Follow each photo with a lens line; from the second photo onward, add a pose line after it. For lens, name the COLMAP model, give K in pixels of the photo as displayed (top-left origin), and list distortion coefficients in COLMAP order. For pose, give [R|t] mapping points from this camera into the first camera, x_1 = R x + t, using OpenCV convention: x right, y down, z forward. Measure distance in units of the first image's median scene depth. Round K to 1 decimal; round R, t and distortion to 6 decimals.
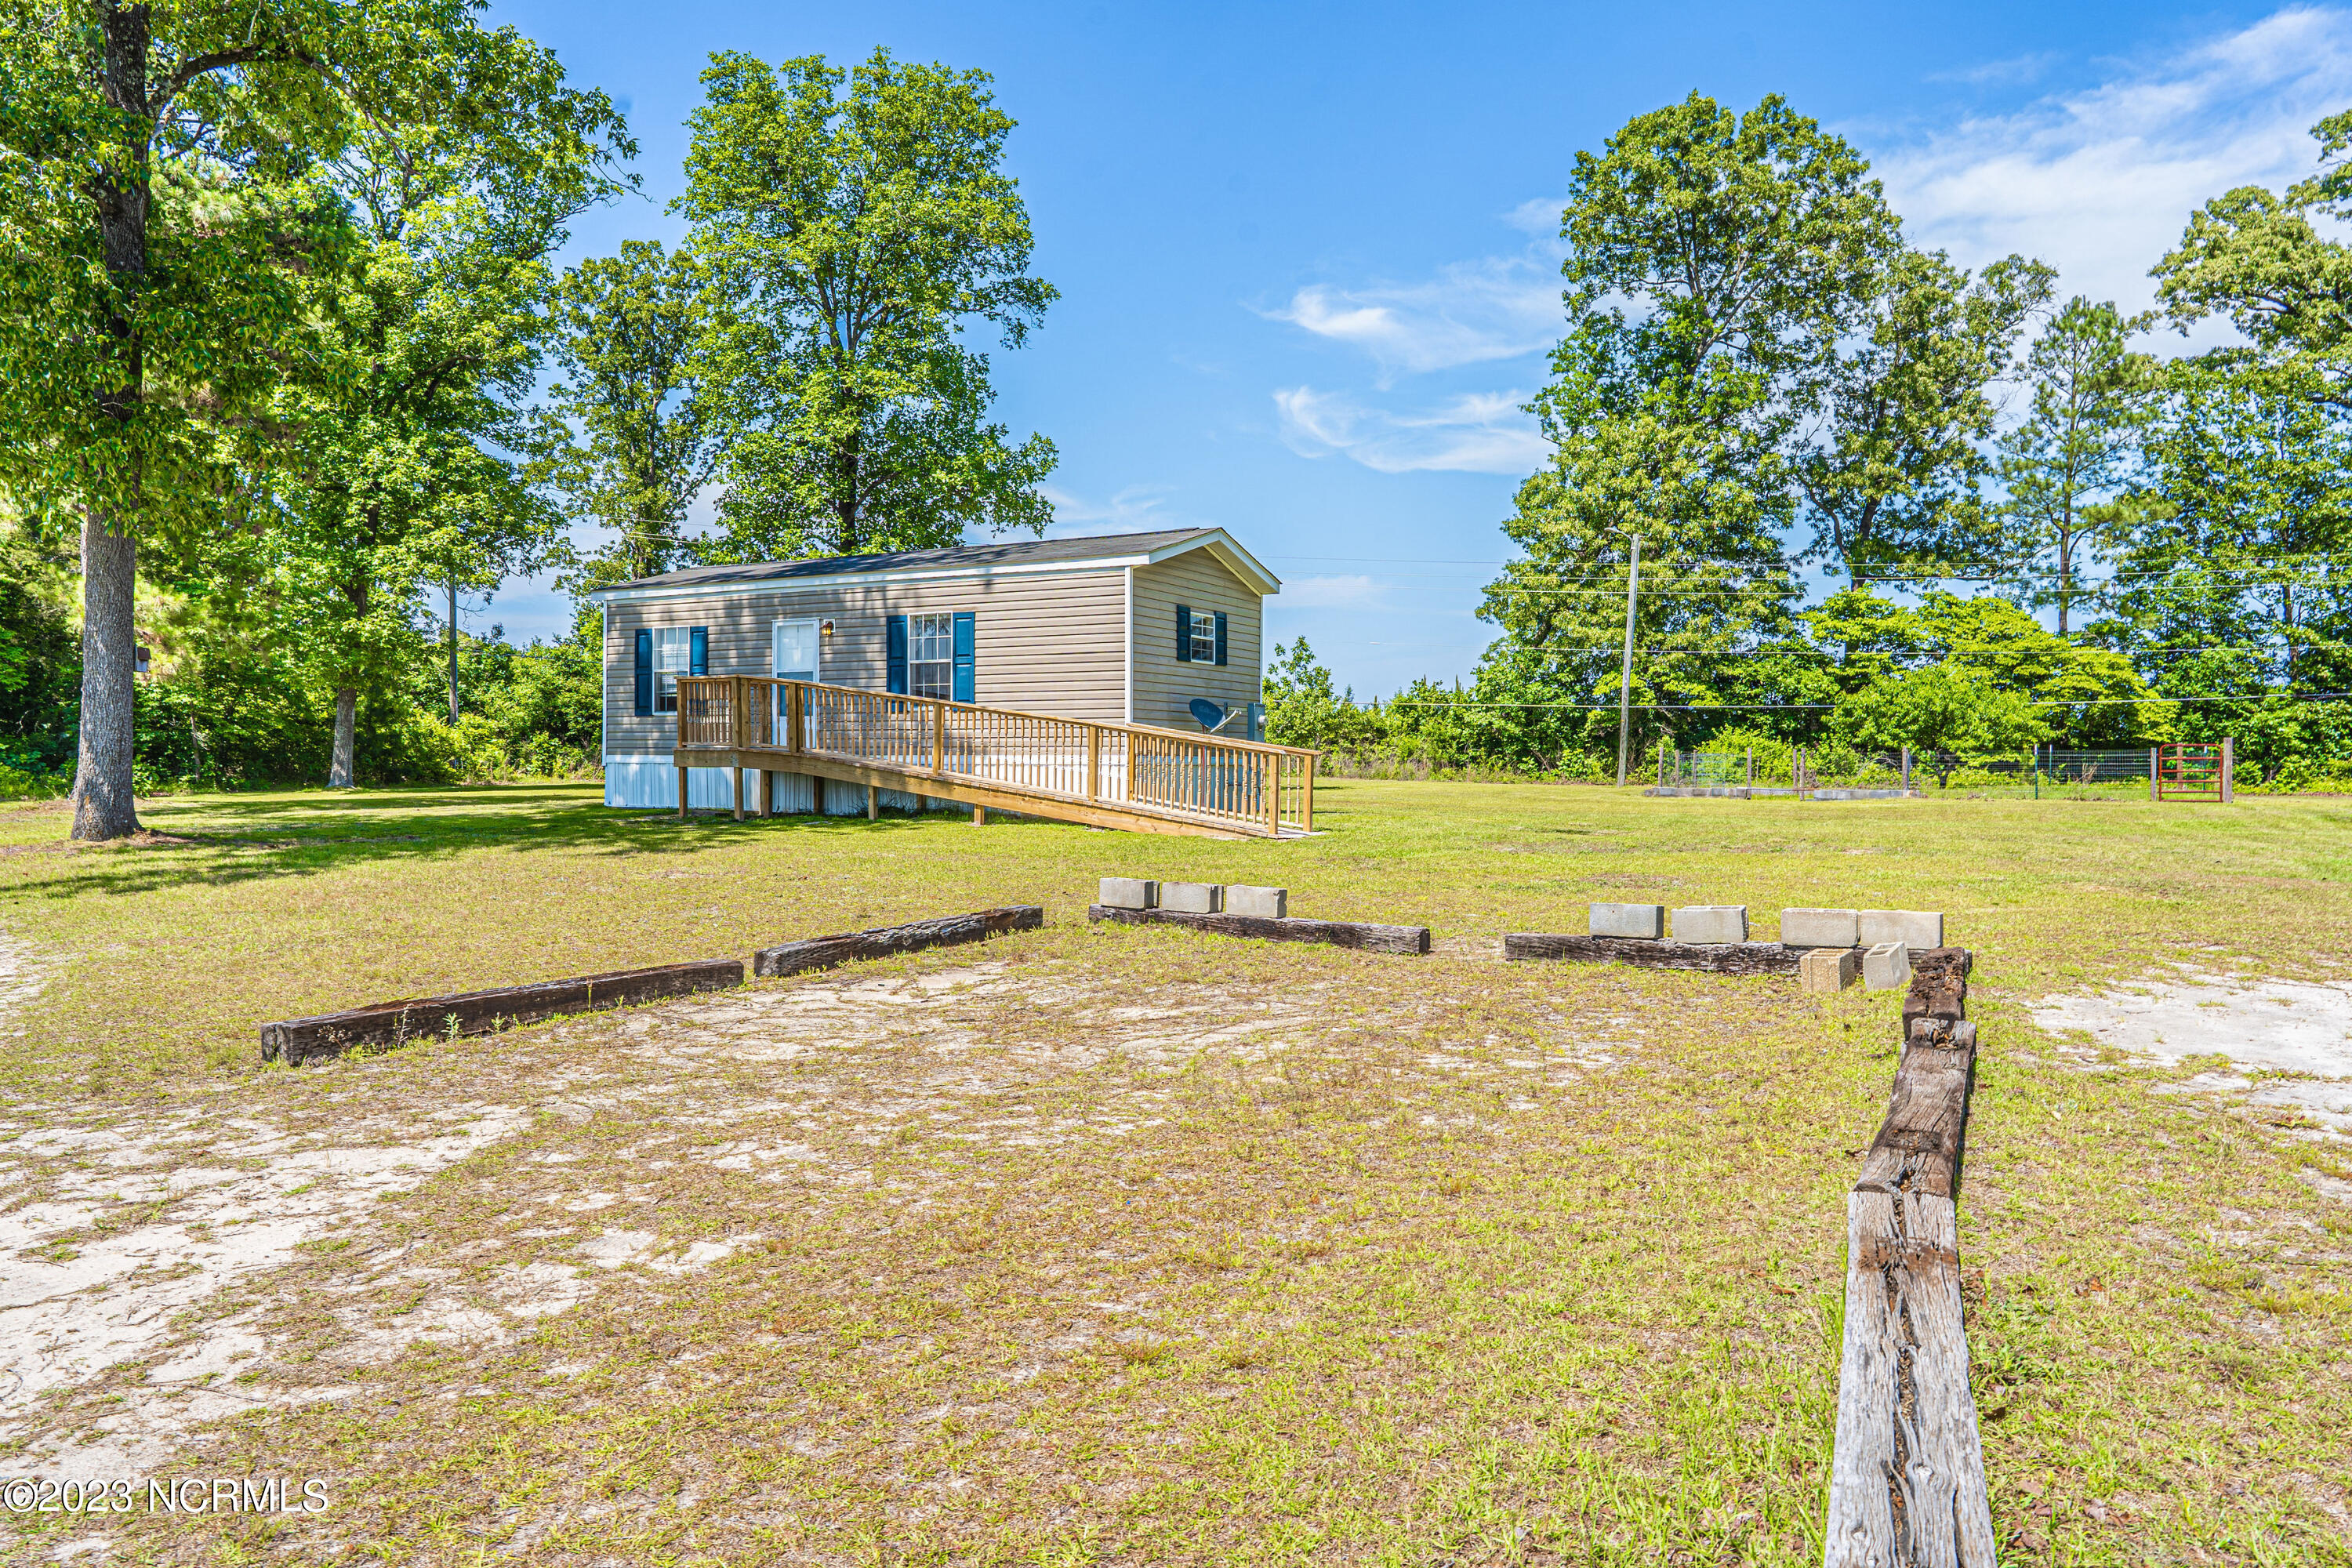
lens RADIAL K [[1593.9, 0, 1164.6], [0, 1593.9, 777.6], [0, 0, 1]] dist [0.005705, -0.019582]
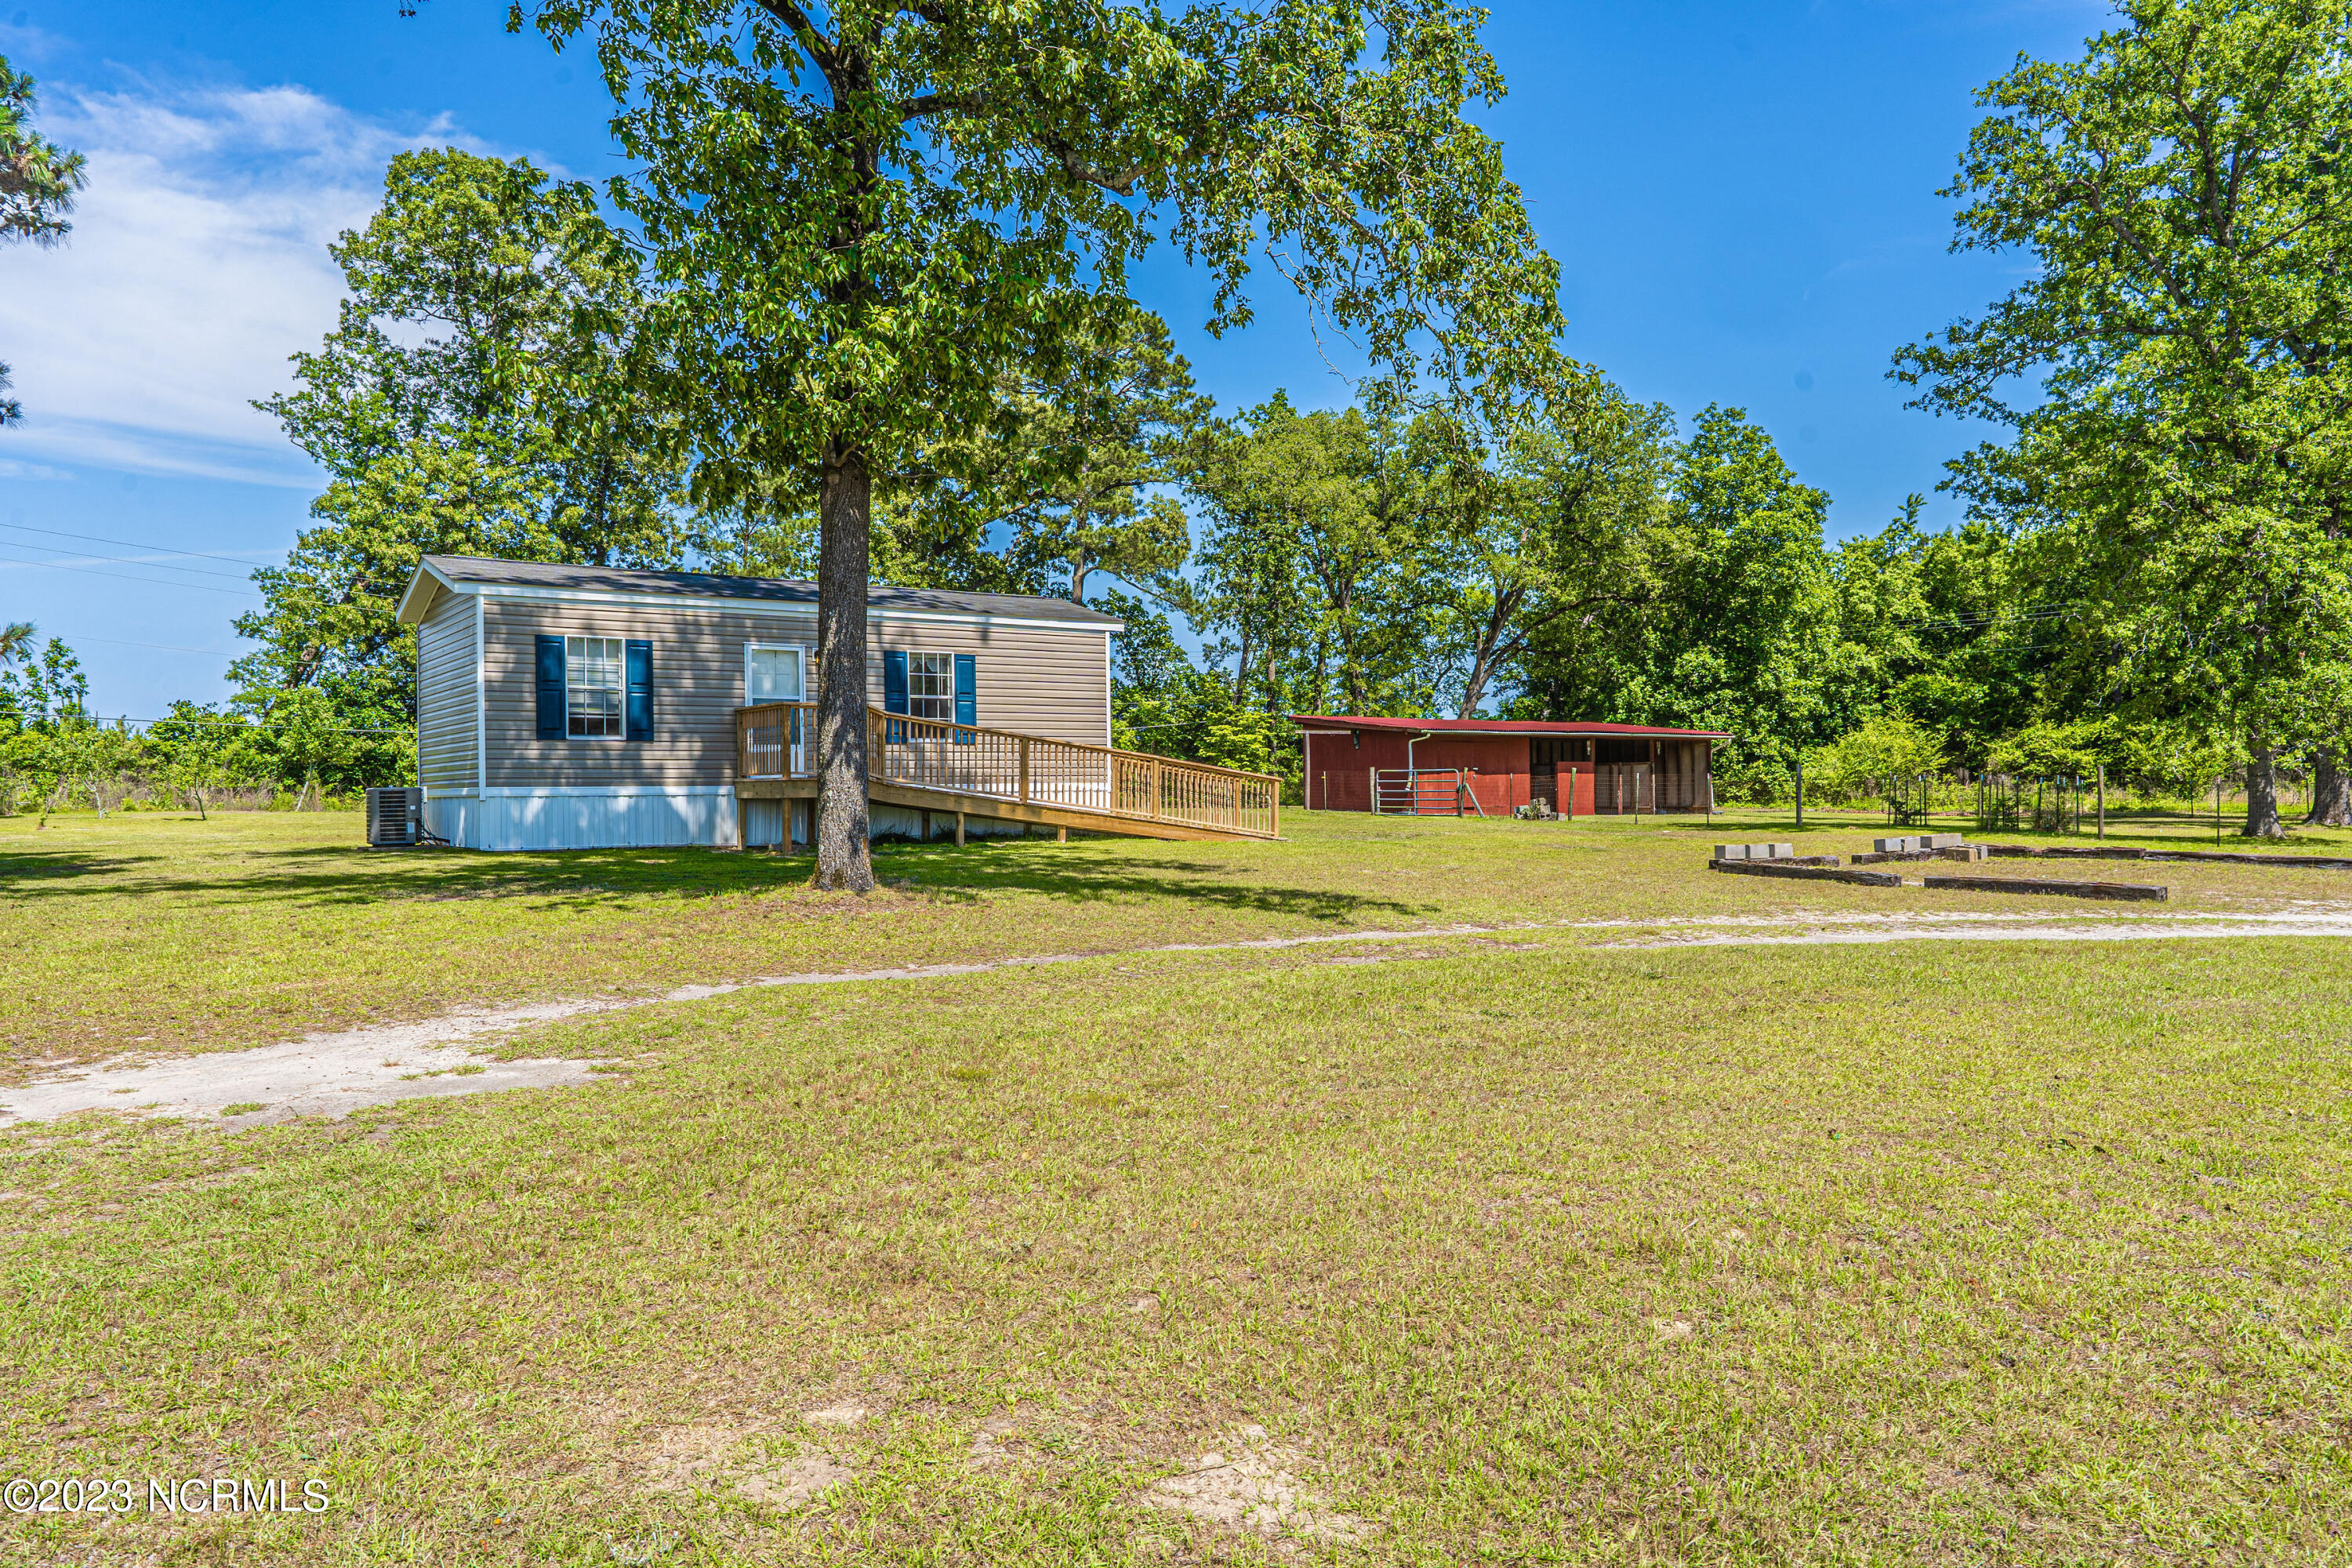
lens RADIAL K [[1587.8, 0, 1162.0], [0, 1587.8, 787.4], [0, 0, 1]] dist [-0.000868, 0.000143]
pose [[0.442825, -0.008718, 0.896566, -0.495813], [0.017897, 0.999839, 0.000882, -0.004644], [-0.896429, 0.015655, 0.442910, 0.182899]]
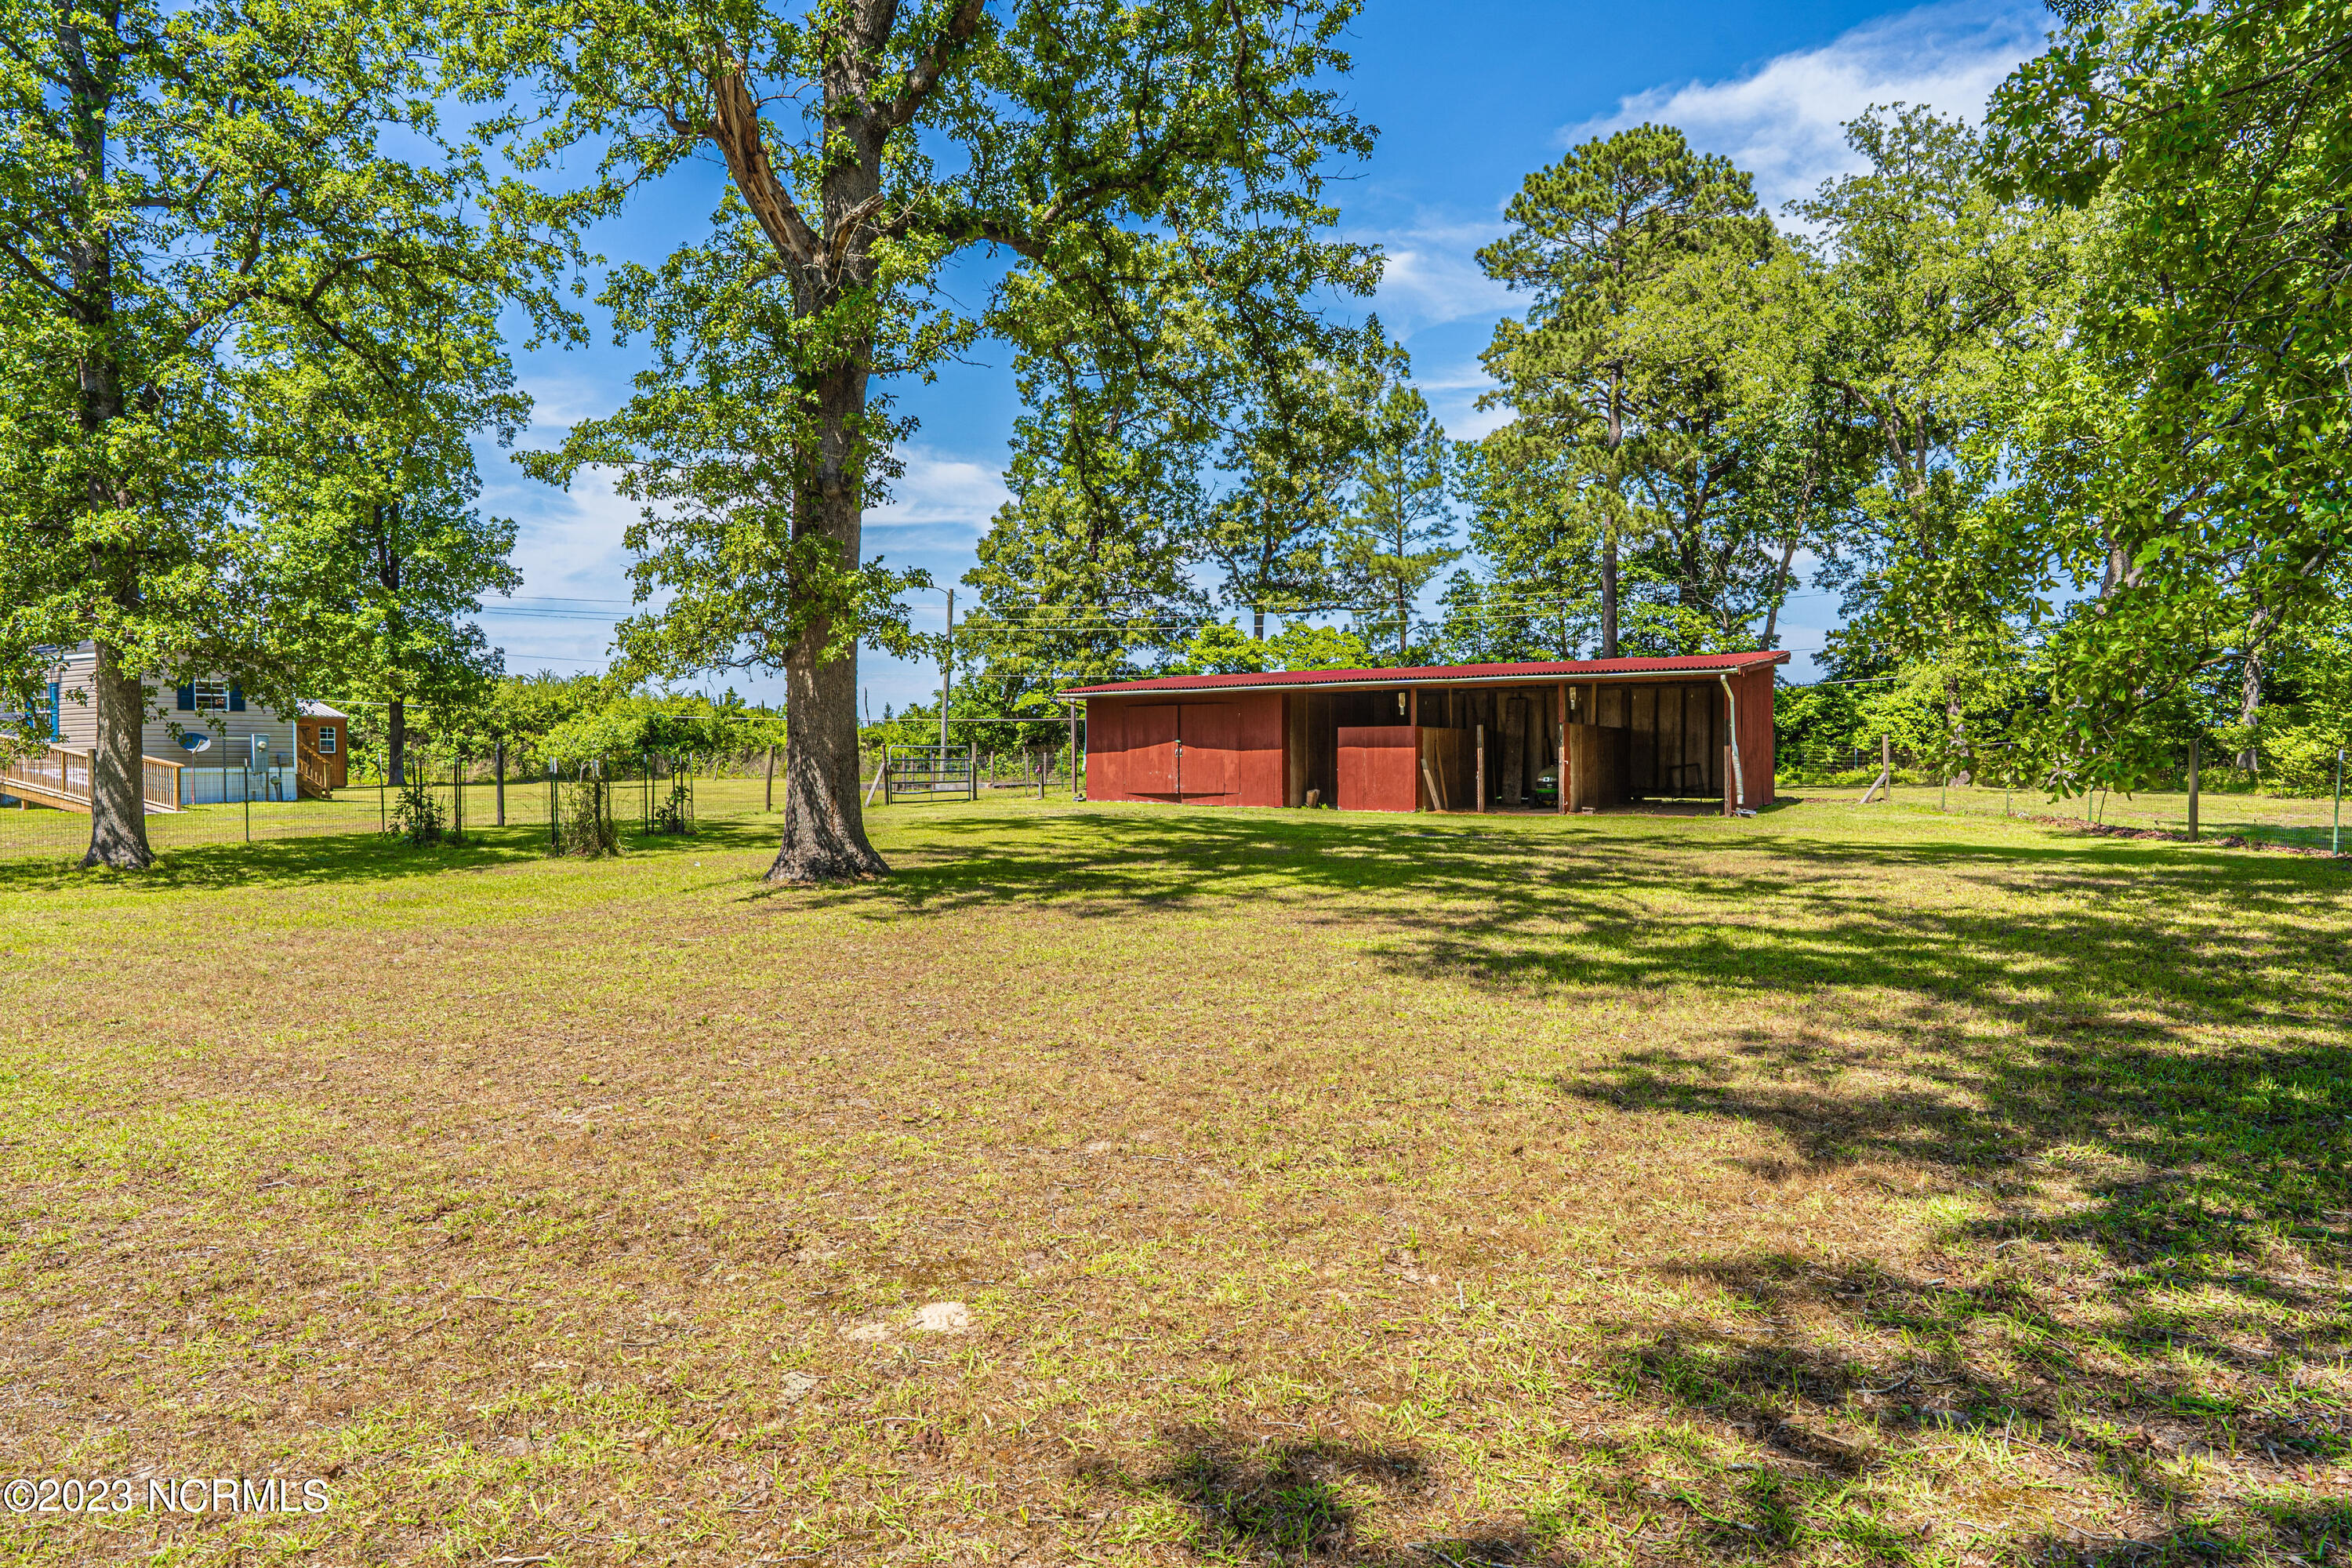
lens RADIAL K [[1602.3, 0, 1160.2], [0, 1602.3, 790.5], [0, 0, 1]] dist [-0.000555, -0.005171]
pose [[0.999484, -0.012500, -0.029573, 0.499744], [0.012644, 0.999909, 0.004666, 0.007508], [0.029512, -0.005038, 0.999552, -0.297016]]
